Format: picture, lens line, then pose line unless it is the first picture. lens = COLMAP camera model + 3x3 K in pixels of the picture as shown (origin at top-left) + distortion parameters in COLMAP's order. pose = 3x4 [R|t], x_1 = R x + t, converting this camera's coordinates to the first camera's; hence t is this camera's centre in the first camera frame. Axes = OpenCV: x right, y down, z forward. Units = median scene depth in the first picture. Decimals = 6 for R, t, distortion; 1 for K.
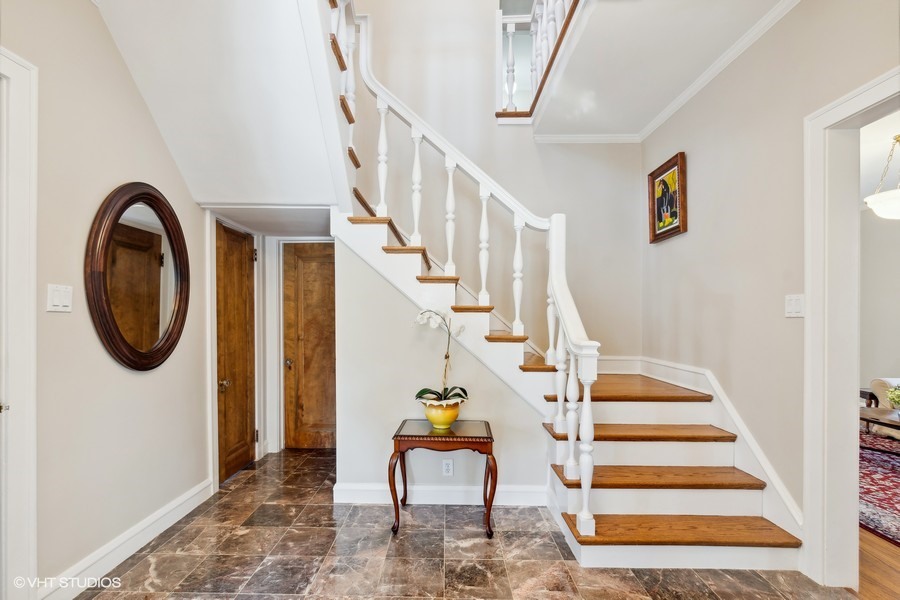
lens RADIAL K [[431.7, 0, 447.1], [0, 431.7, 318.1], [0, 0, 1]] dist [-0.000606, 0.000254]
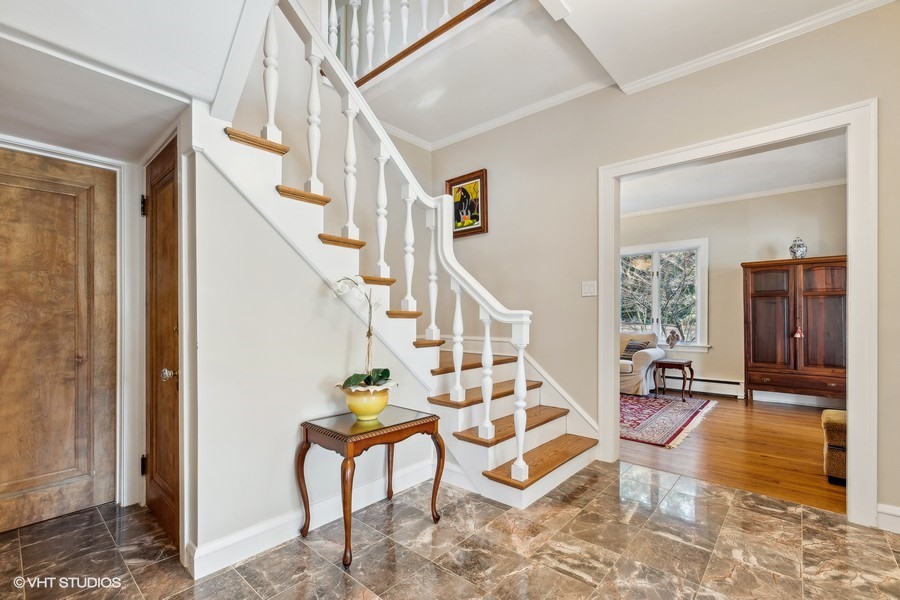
lens RADIAL K [[399.3, 0, 445.1], [0, 399.3, 317.9], [0, 0, 1]] dist [0.001819, 0.000043]
pose [[0.651450, -0.006007, 0.758668, -0.465376], [0.006329, 0.999977, 0.002484, 0.053408], [-0.758665, 0.003184, 0.651473, 0.357245]]
